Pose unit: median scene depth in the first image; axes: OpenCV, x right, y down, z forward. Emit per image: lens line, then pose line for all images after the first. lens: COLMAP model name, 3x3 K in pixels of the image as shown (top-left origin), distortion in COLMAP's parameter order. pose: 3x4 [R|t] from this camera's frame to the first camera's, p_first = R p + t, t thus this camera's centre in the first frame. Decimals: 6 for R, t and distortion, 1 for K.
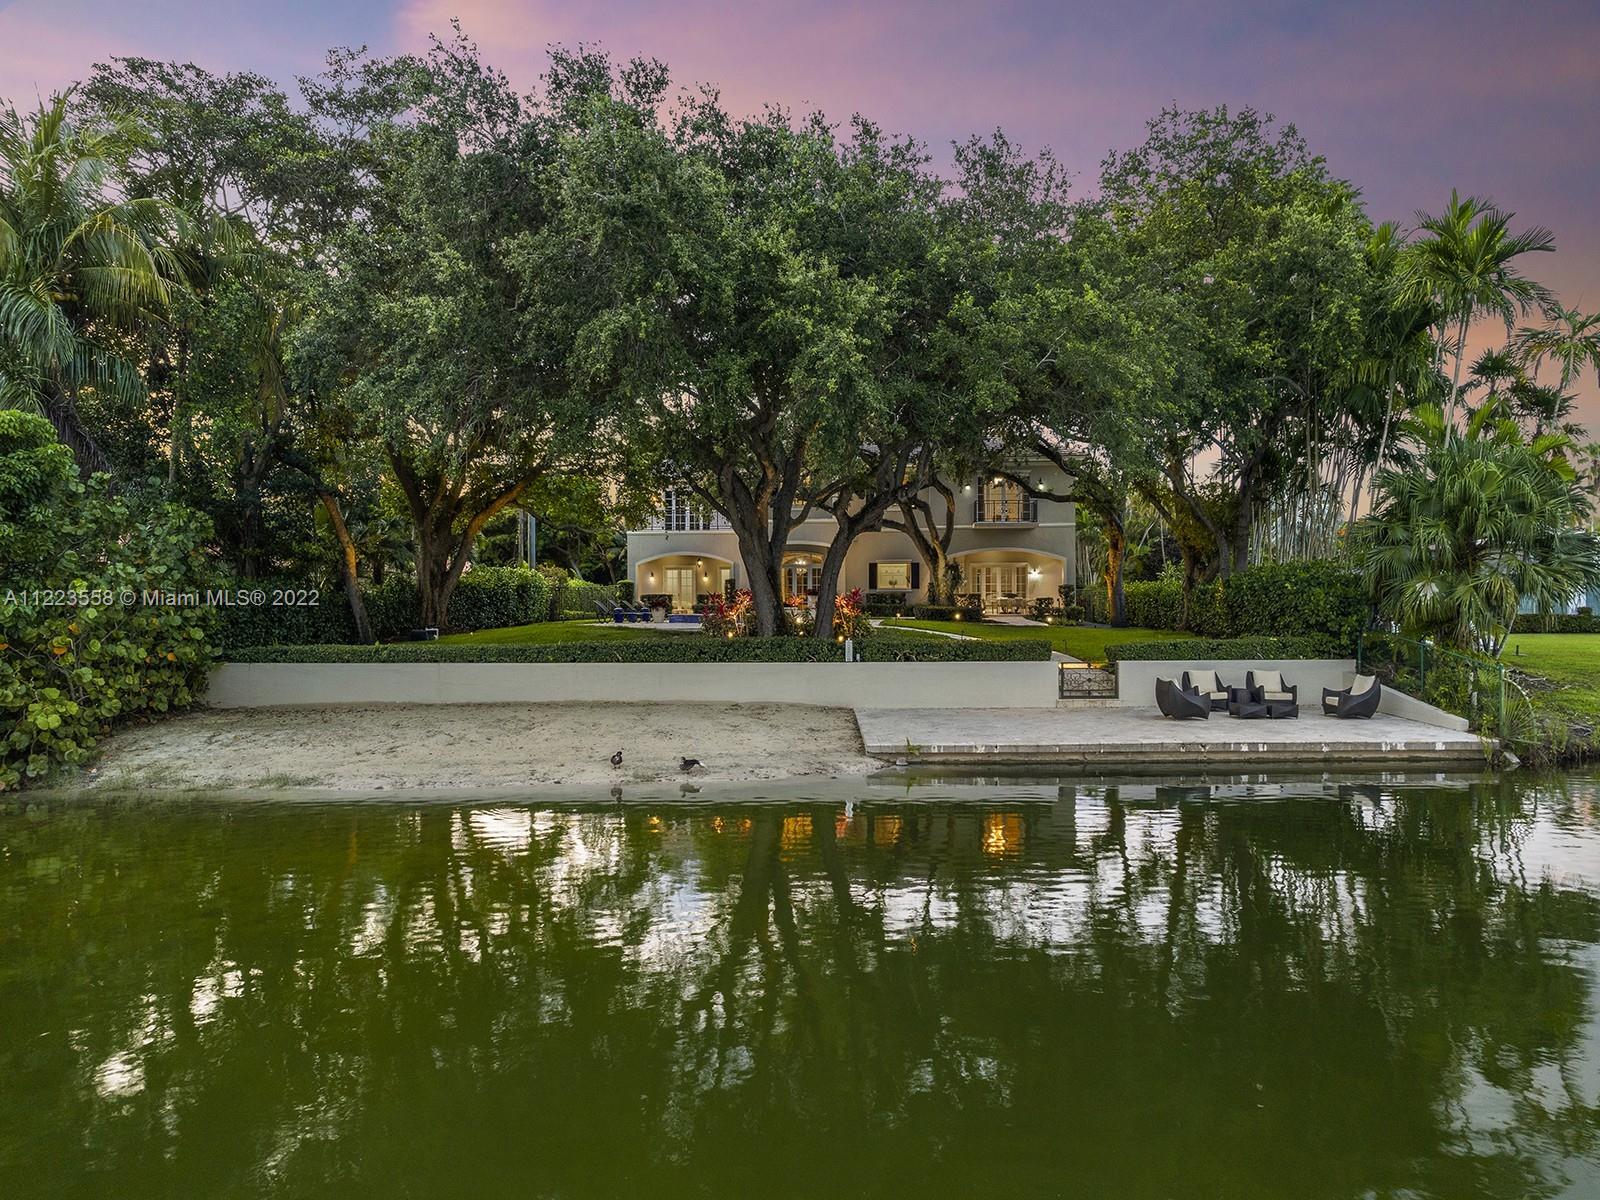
lens RADIAL K [[1046.8, 0, 804.8], [0, 1046.8, 604.2], [0, 0, 1]] dist [-0.084113, 0.079081]
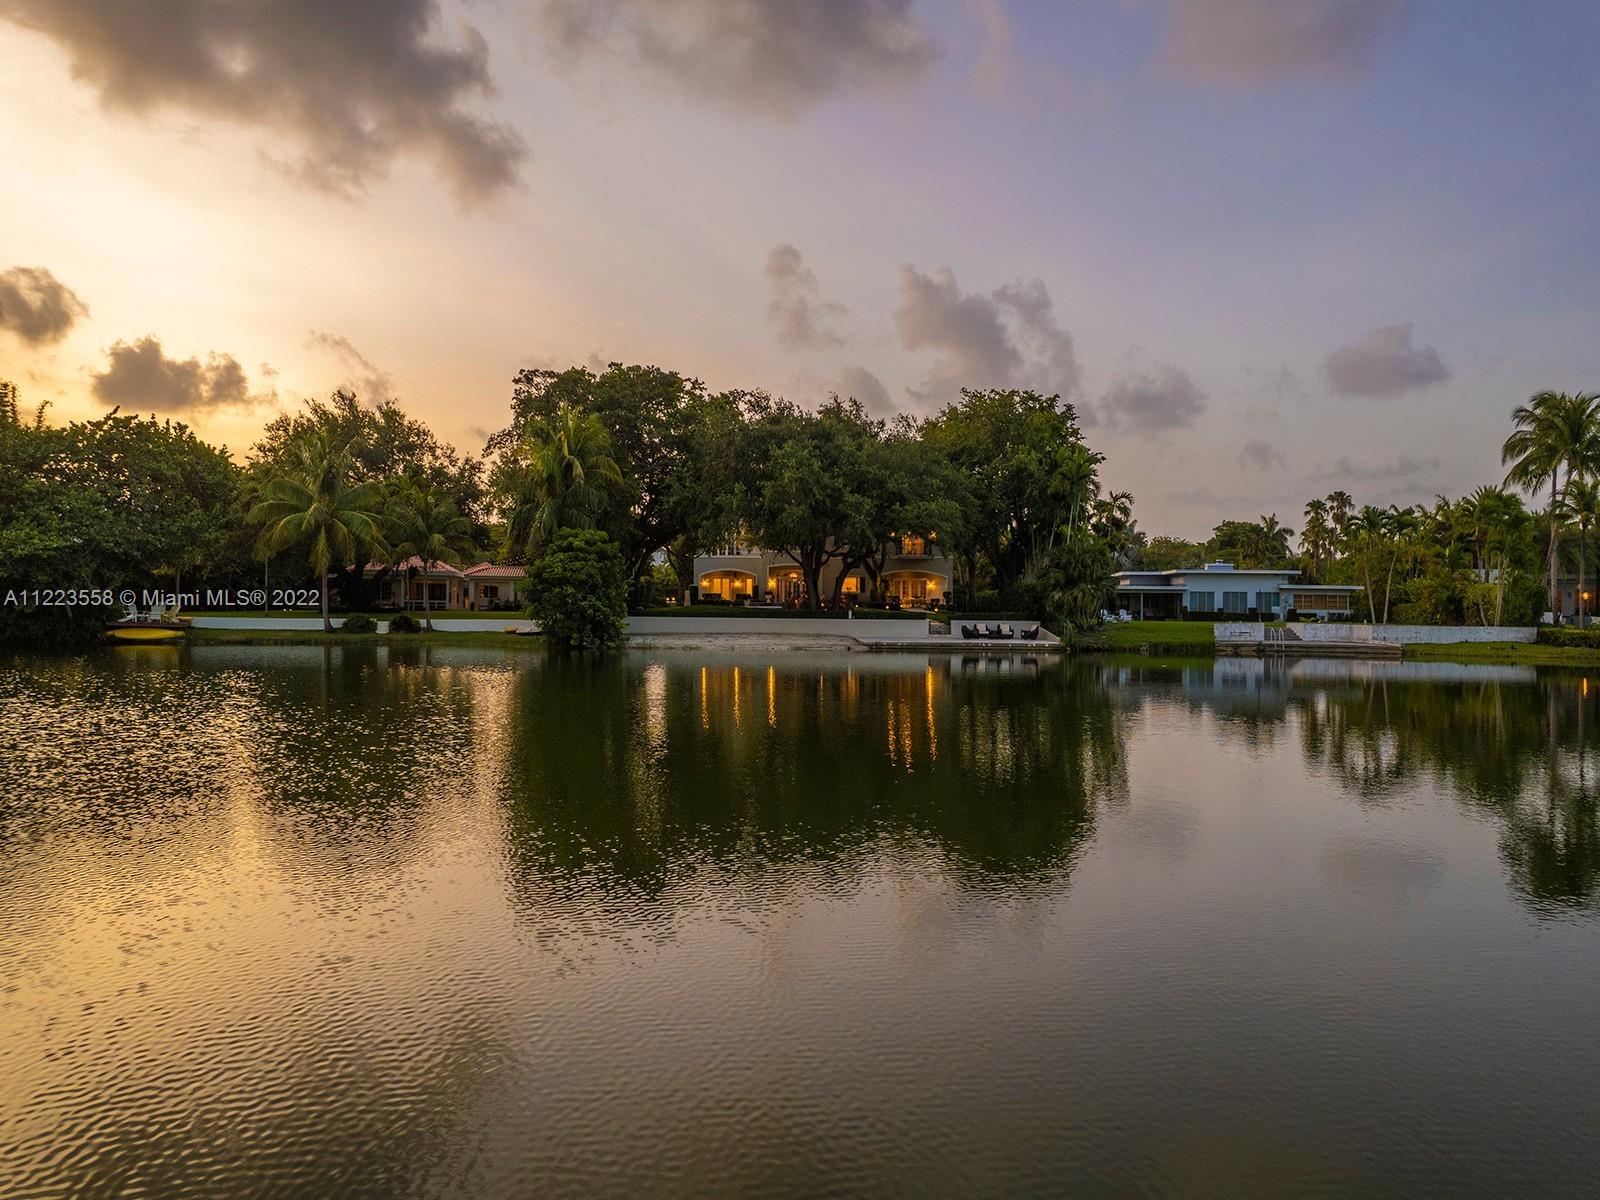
lens RADIAL K [[1046.8, 0, 804.8], [0, 1046.8, 604.2], [0, 0, 1]] dist [-0.084113, 0.079081]
pose [[0.996793, 0.015727, 0.078460, -0.270309], [-0.015488, 0.999873, -0.003652, 0.027571], [-0.078508, 0.002425, 0.996911, -1.563924]]
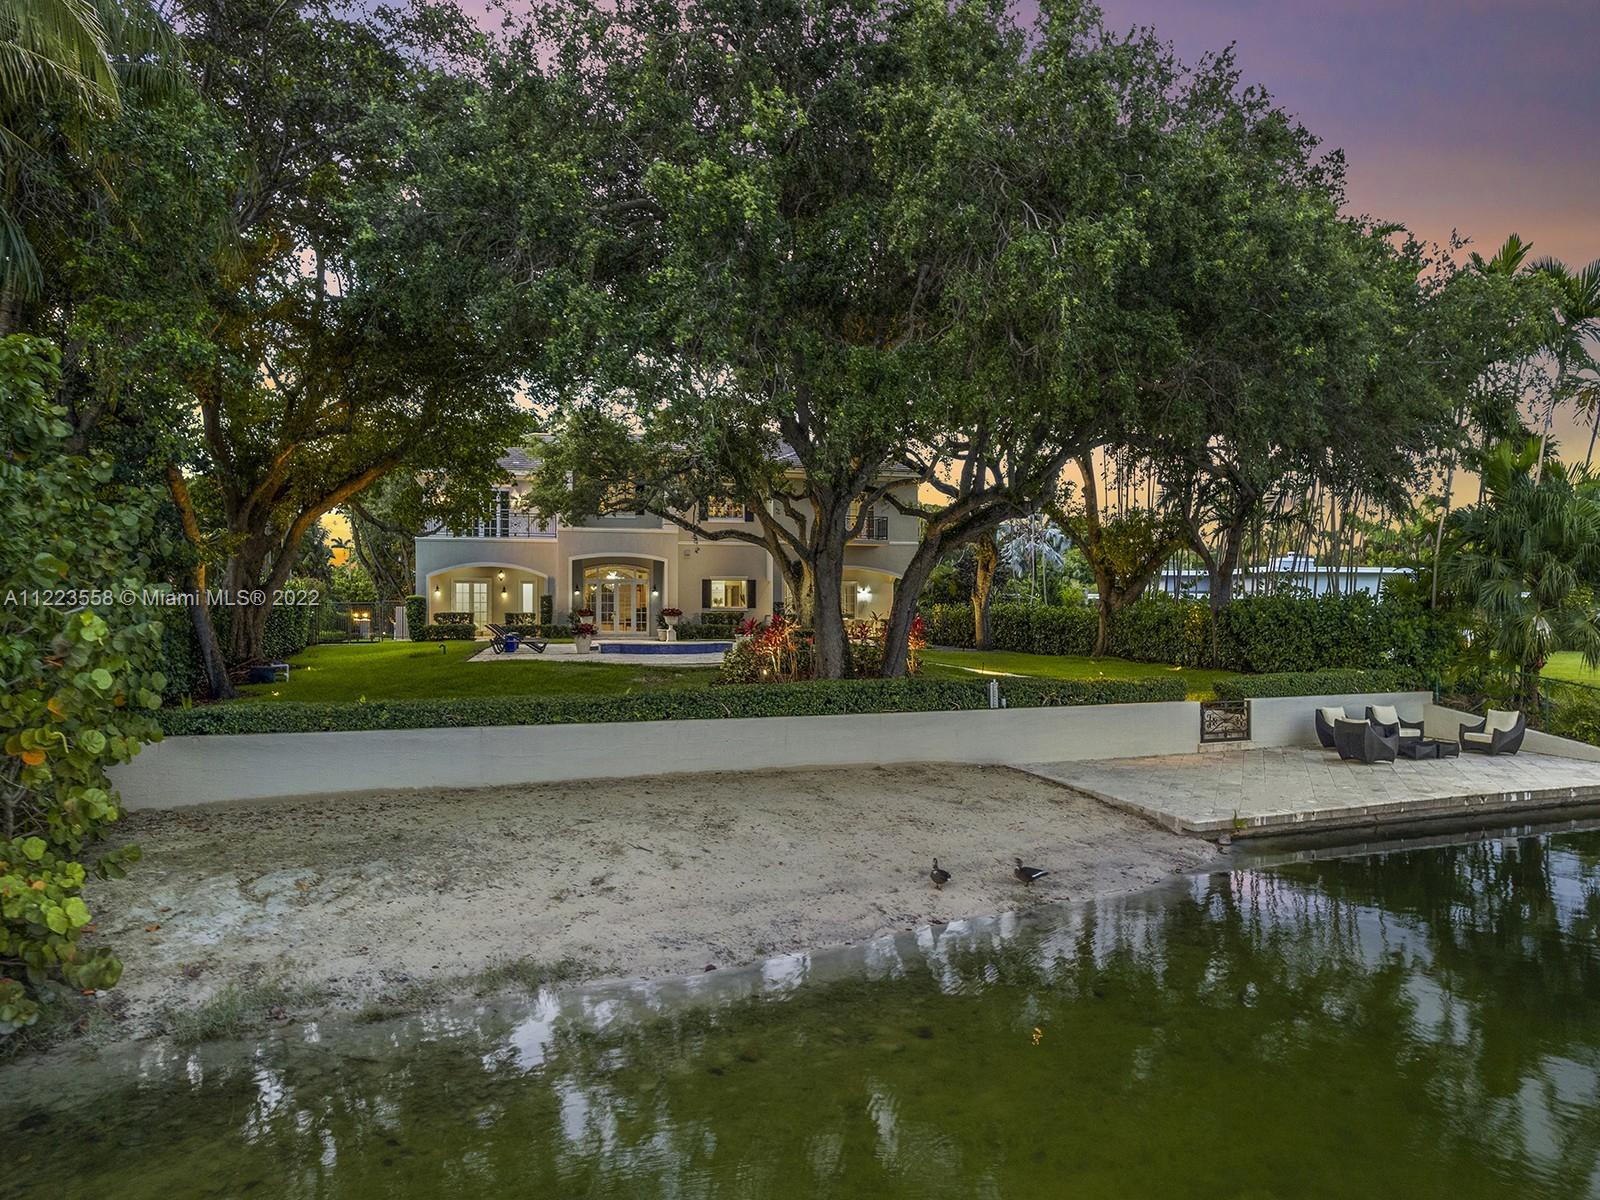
lens RADIAL K [[1046.8, 0, 804.8], [0, 1046.8, 604.2], [0, 0, 1]] dist [-0.084113, 0.079081]
pose [[0.935802, 0.008202, 0.352430, -0.375587], [-0.004177, 0.999917, -0.012182, -0.015835], [-0.352501, 0.009928, 0.935759, 0.272903]]
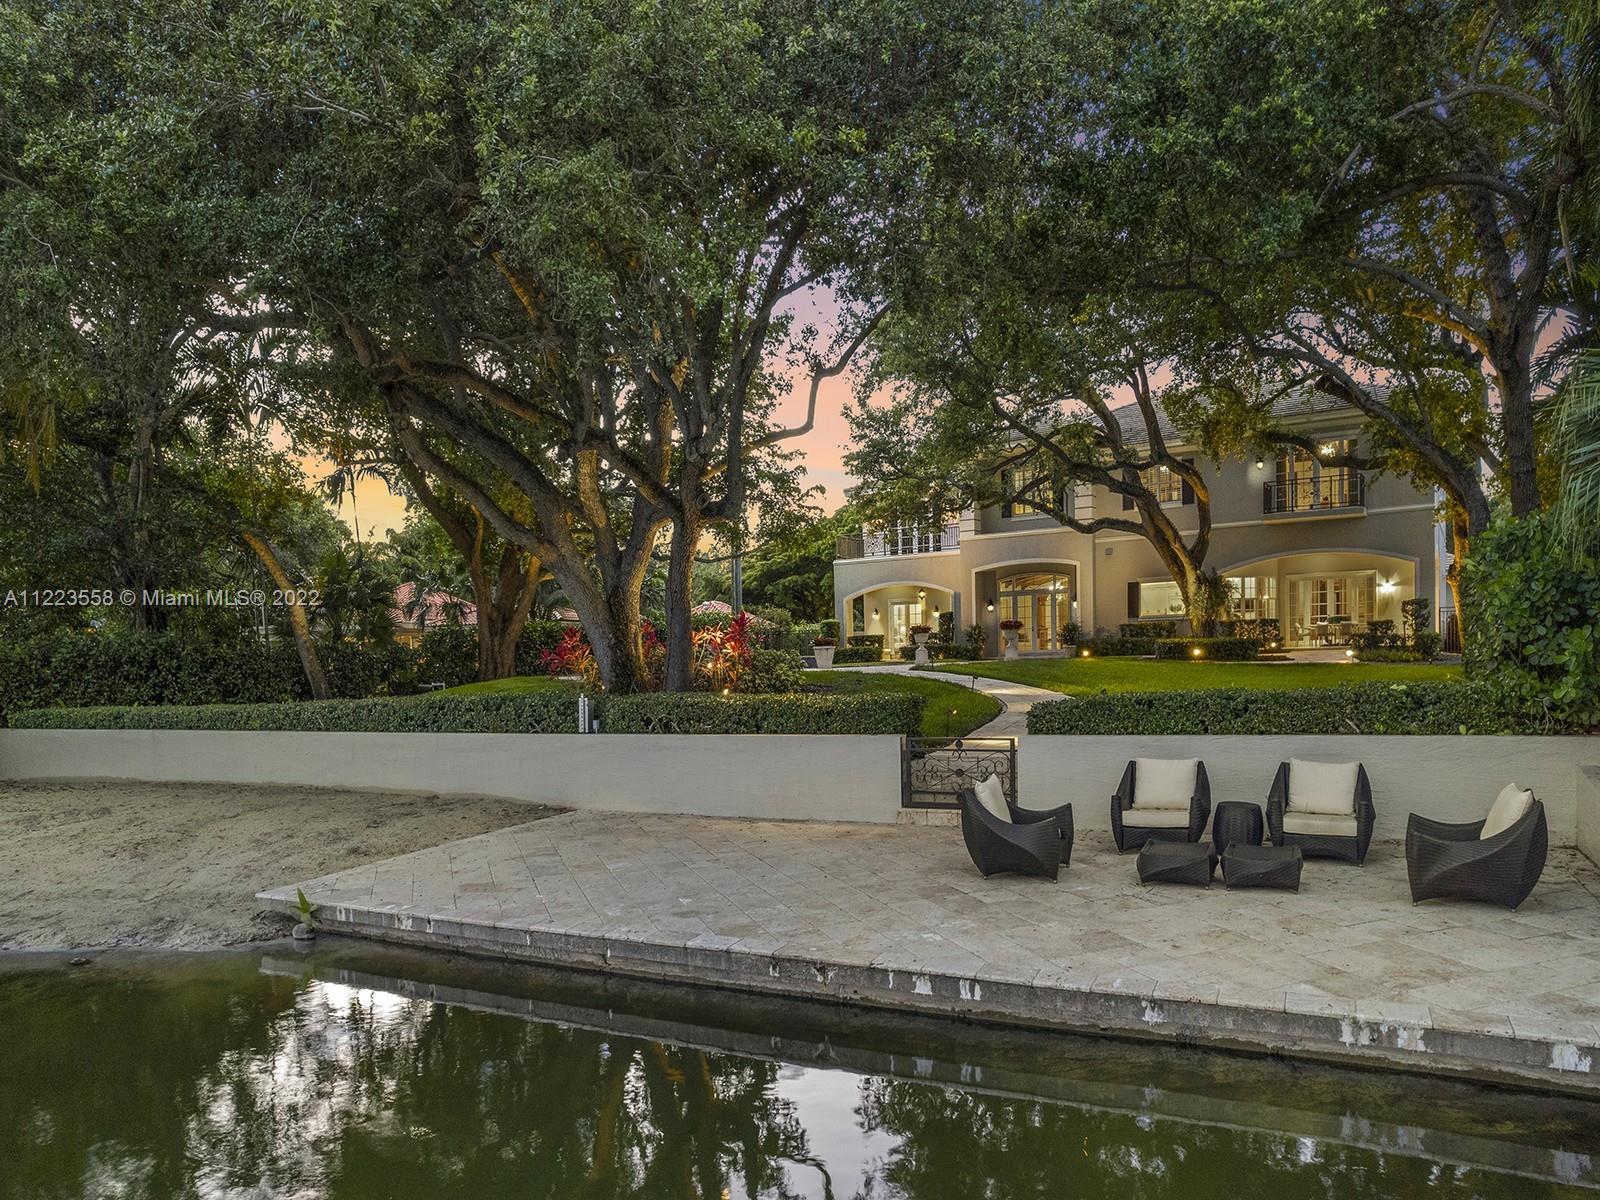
lens RADIAL K [[1085.4, 0, 788.4], [0, 1085.4, 655.5], [0, 0, 1]] dist [-0.090205, 0.077047]
pose [[0.887237, -0.025733, -0.460596, 0.427436], [0.028238, 0.999600, -0.001450, 0.013584], [0.460449, -0.011720, 0.887609, 0.476932]]
